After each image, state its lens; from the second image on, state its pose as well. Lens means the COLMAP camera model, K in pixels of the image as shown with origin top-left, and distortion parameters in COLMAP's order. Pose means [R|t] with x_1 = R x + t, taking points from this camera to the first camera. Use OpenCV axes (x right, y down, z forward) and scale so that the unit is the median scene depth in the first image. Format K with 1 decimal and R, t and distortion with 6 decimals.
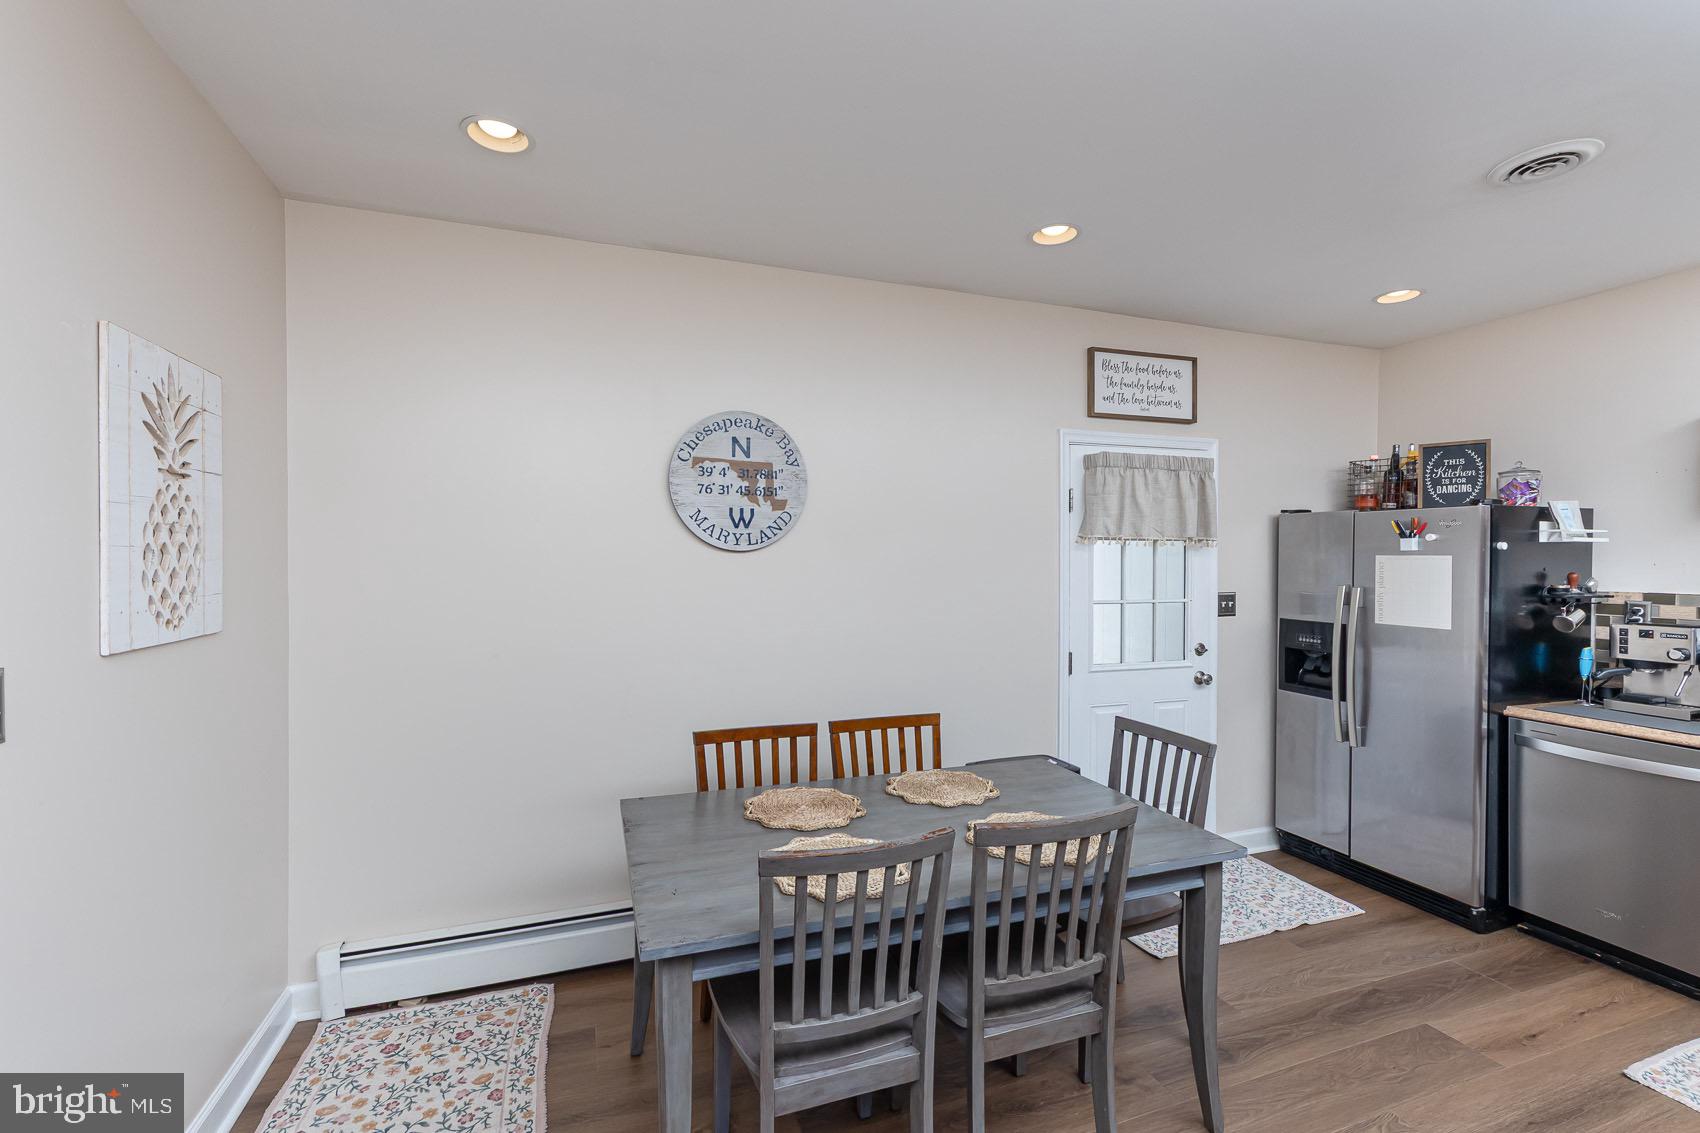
lens RADIAL K [[735.2, 0, 837.6], [0, 735.2, 564.5], [0, 0, 1]] dist [-0.007465, 0.001539]
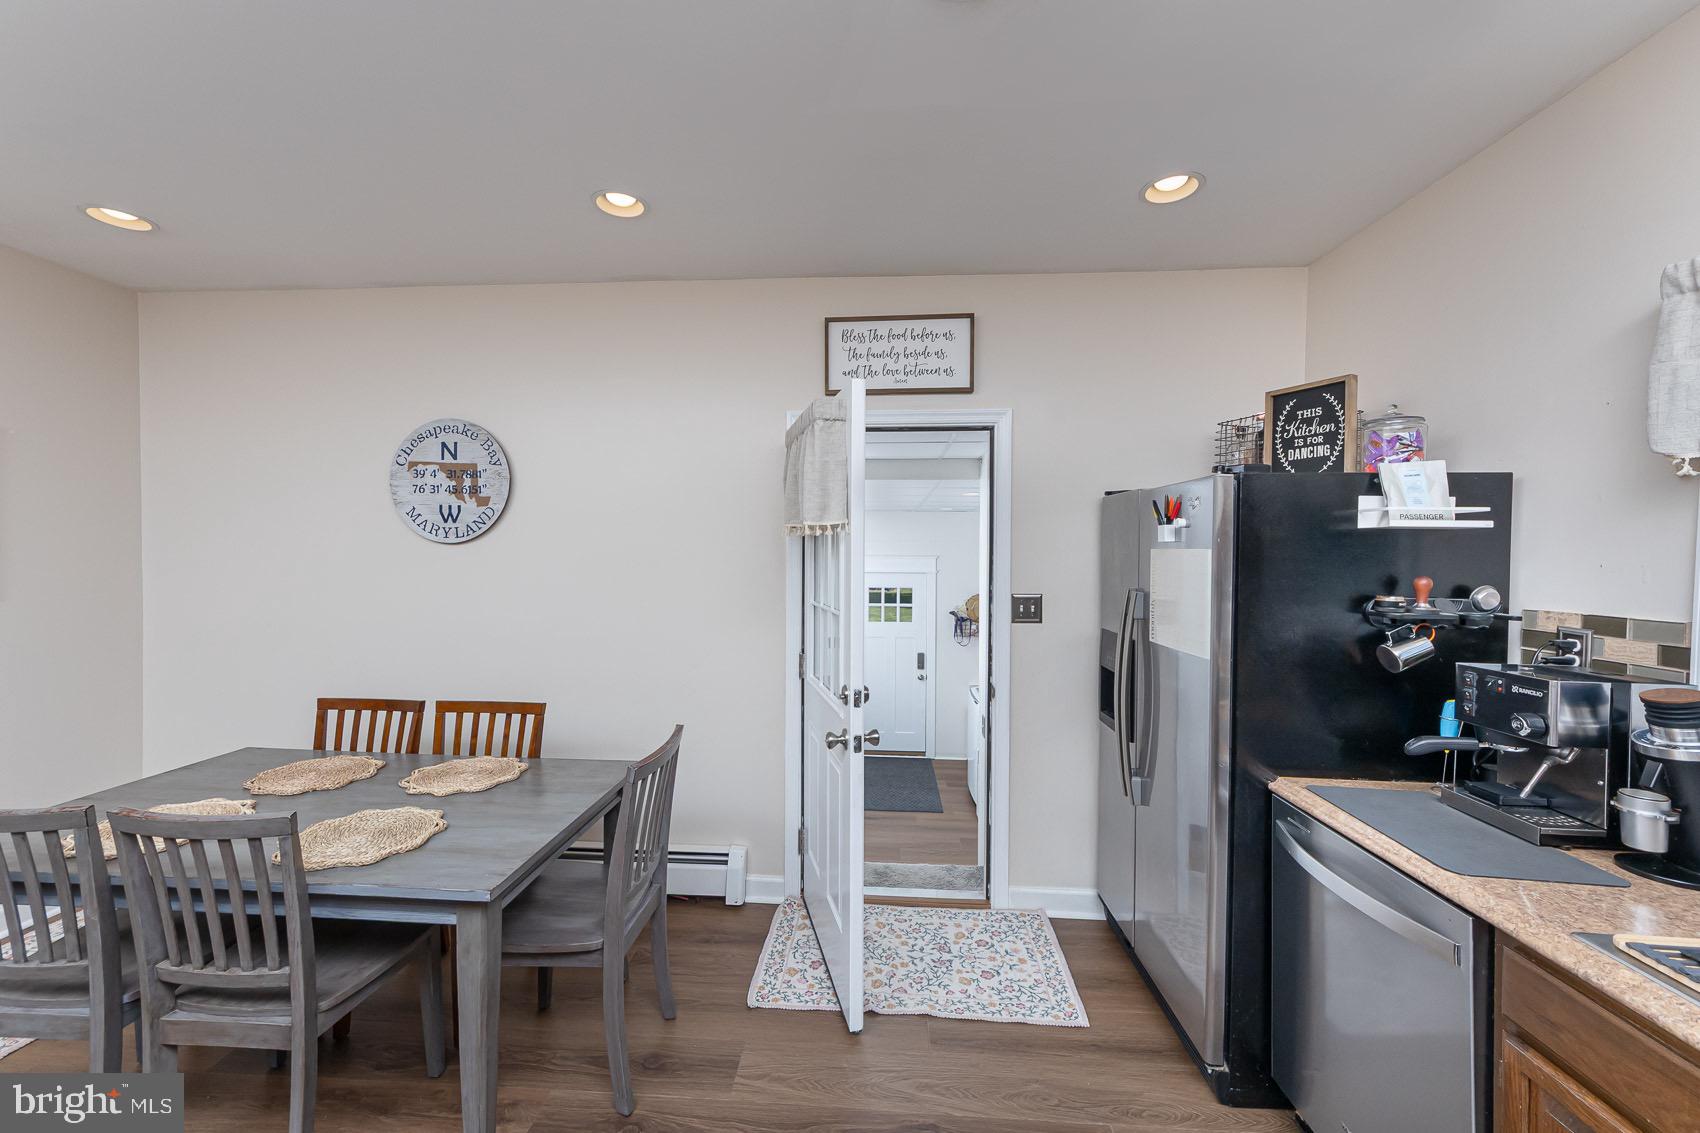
lens RADIAL K [[673.5, 0, 864.1], [0, 673.5, 556.6], [0, 0, 1]] dist [0.006549, 0.000149]
pose [[0.917880, 0.007438, -0.396789, 0.795802], [-0.007016, 0.999972, 0.002515, -0.004476], [0.396797, 0.000475, 0.917906, 0.280523]]
